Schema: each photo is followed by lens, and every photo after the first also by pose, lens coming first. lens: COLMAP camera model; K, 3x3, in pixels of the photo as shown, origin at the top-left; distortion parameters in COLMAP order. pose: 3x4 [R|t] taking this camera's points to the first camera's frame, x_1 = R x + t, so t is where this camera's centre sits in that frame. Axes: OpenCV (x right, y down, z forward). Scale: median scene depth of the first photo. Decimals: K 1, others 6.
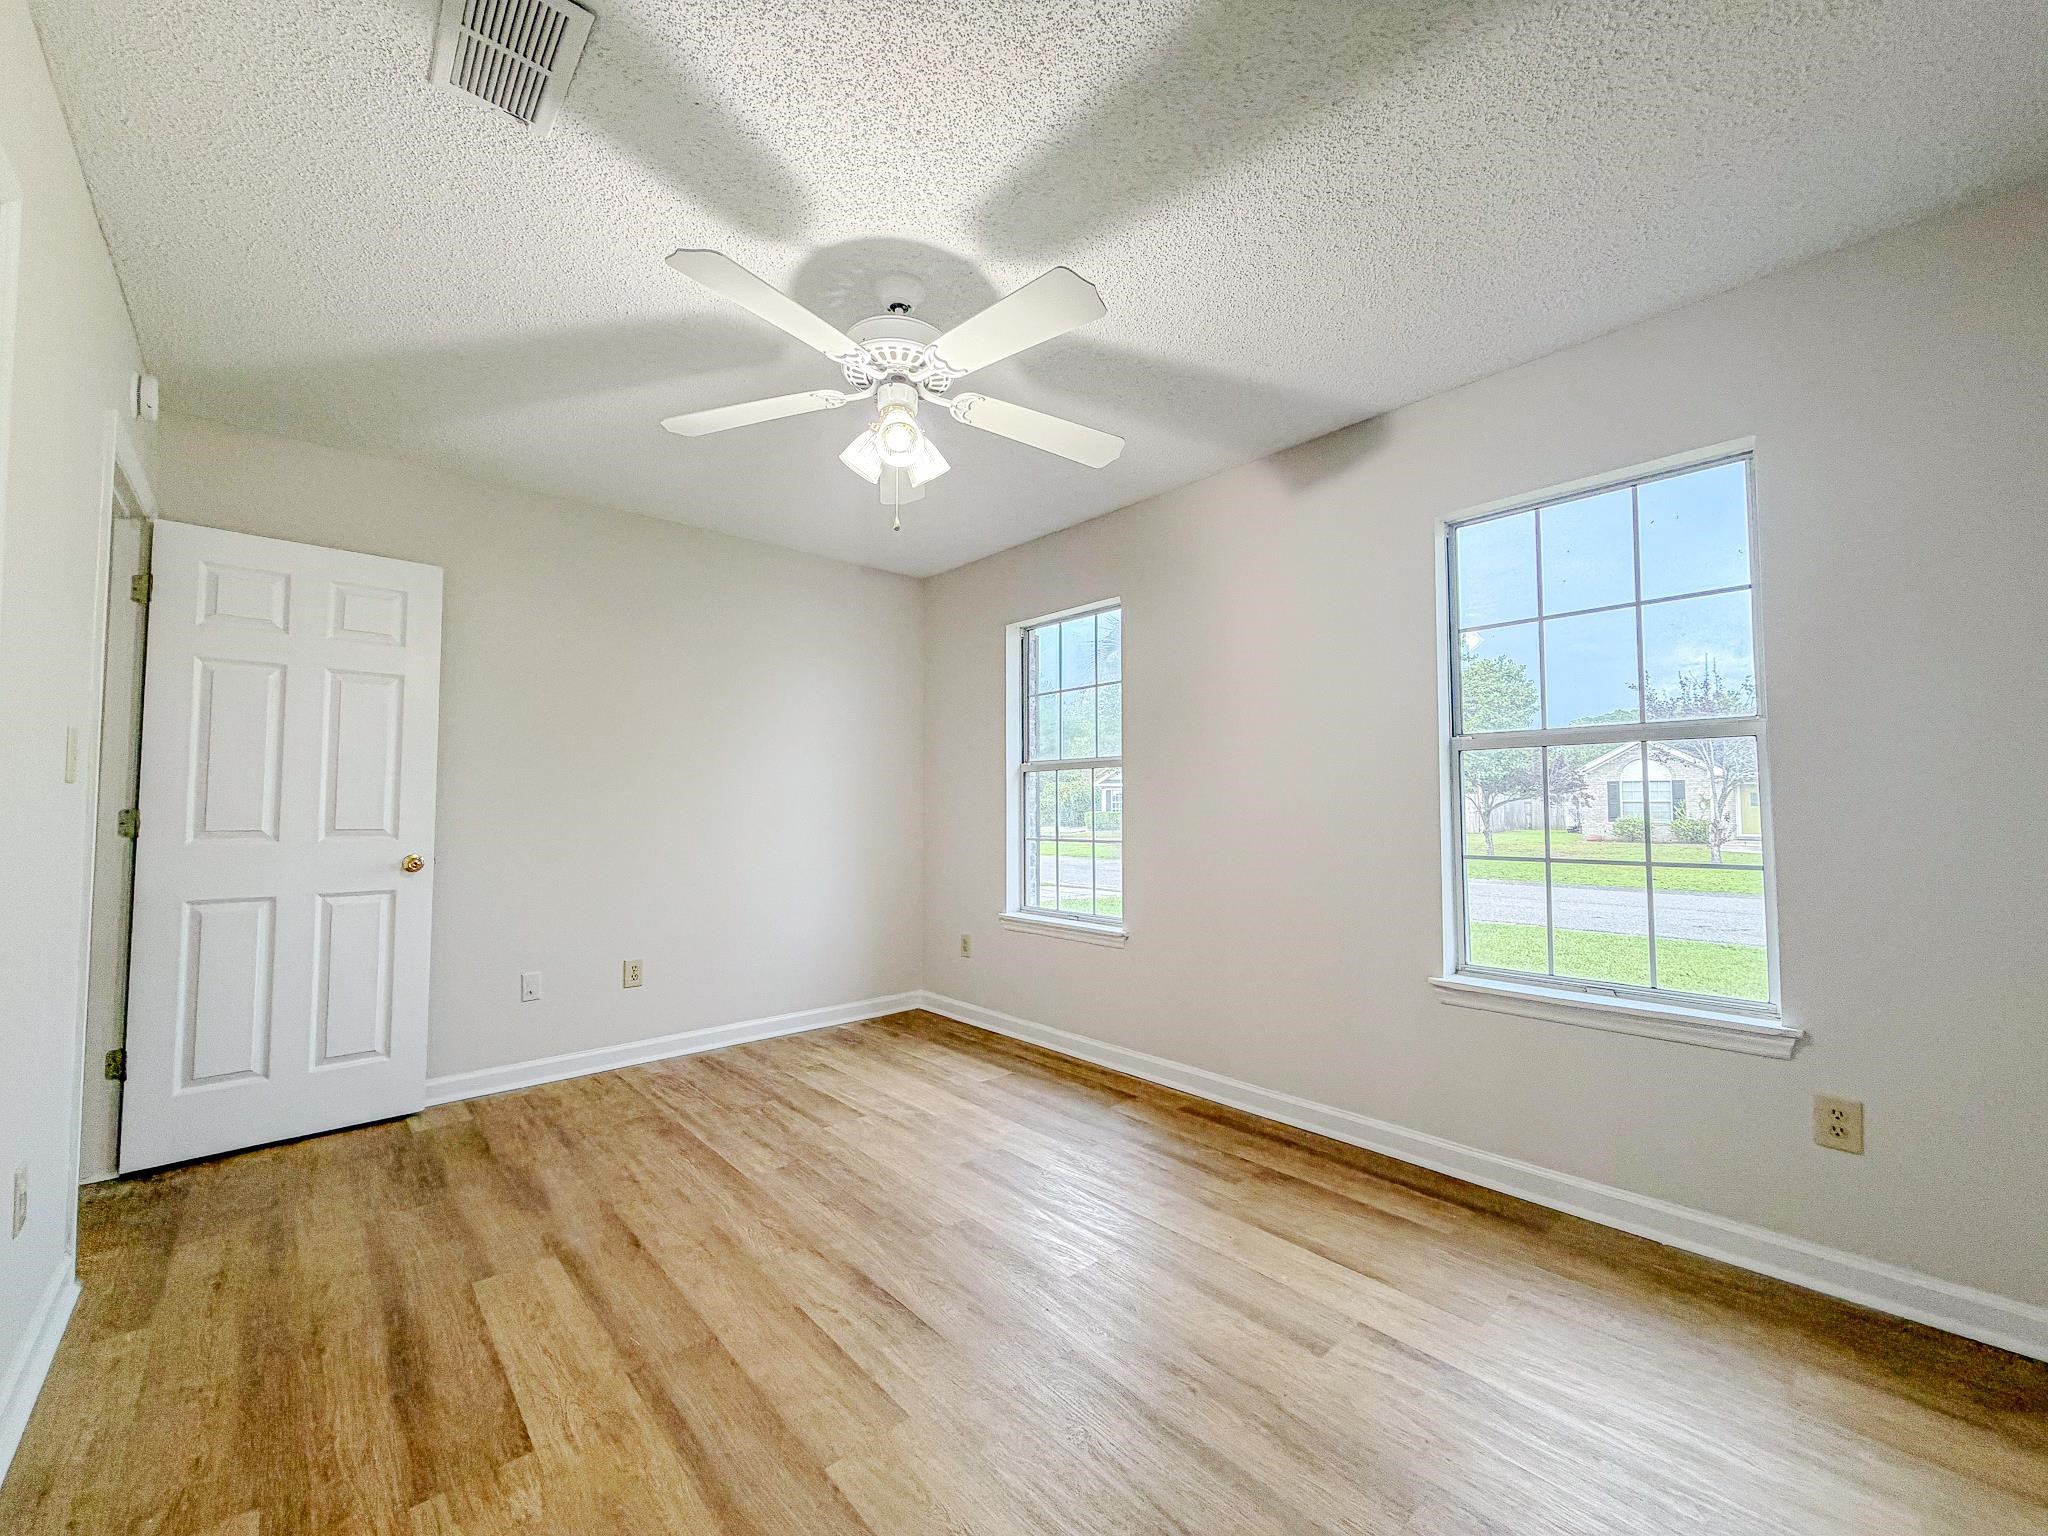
lens RADIAL K [[815.3, 0, 1015.4], [0, 815.3, 767.5], [0, 0, 1]] dist [-0.001245, 0.000330]
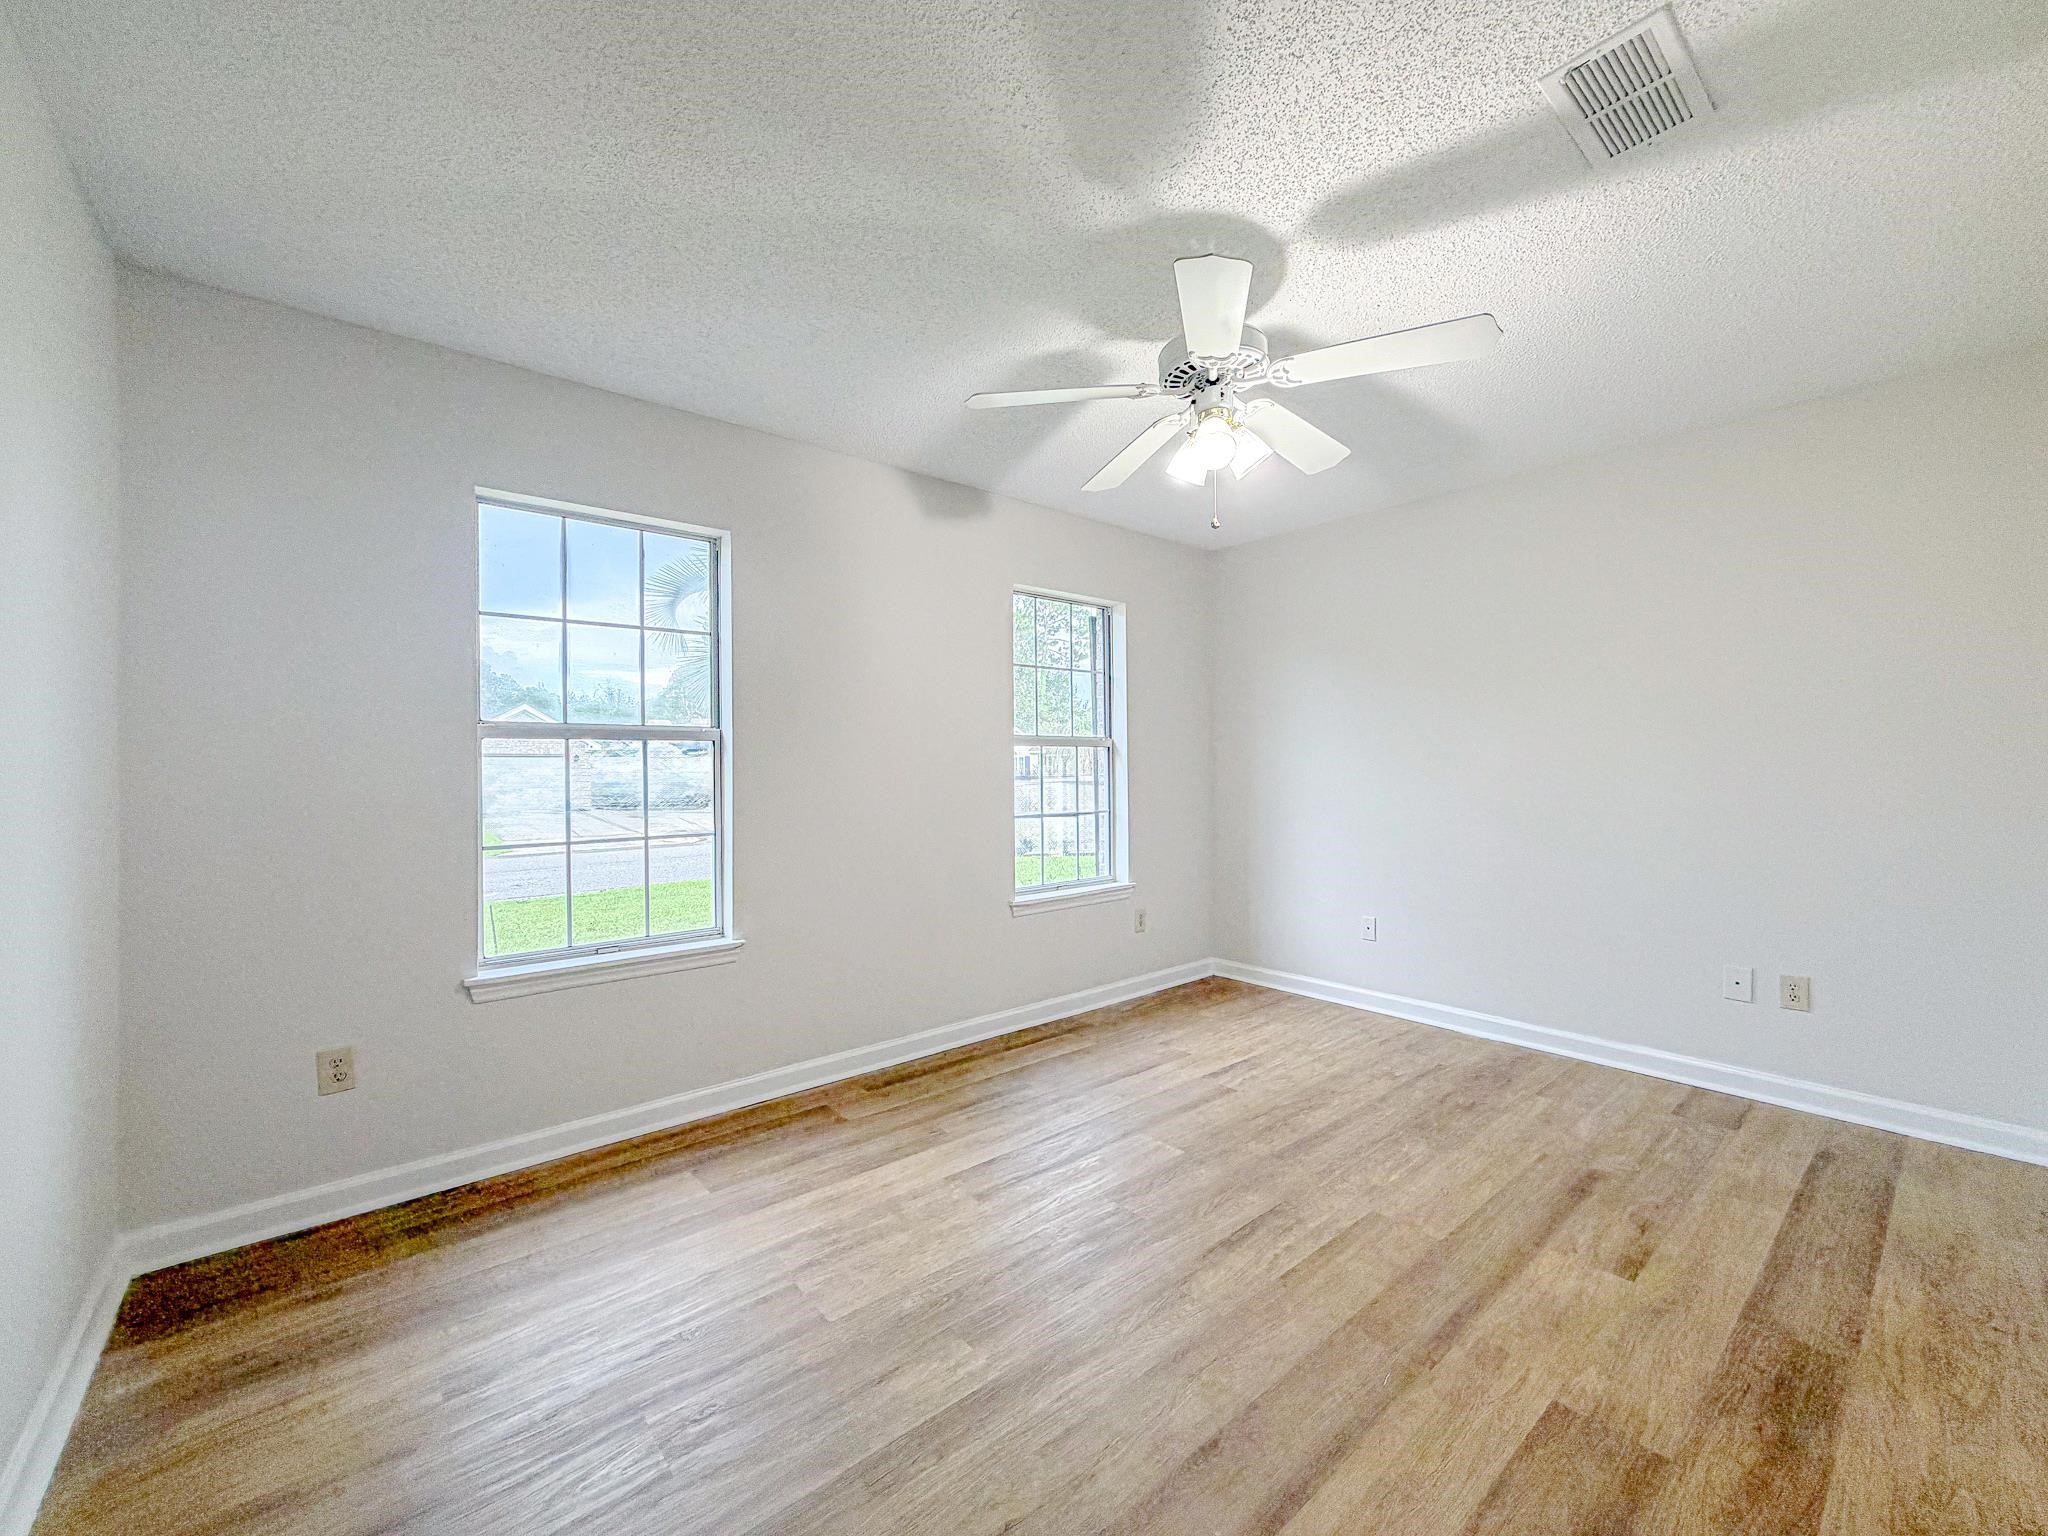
lens RADIAL K [[815.3, 0, 1015.4], [0, 815.3, 767.5], [0, 0, 1]] dist [-0.001245, 0.000330]
pose [[0.034133, 0.003989, 0.999409, -1.085744], [-0.038276, 0.999264, -0.002681, 0.025118], [-0.998684, -0.038162, 0.034261, 1.094372]]
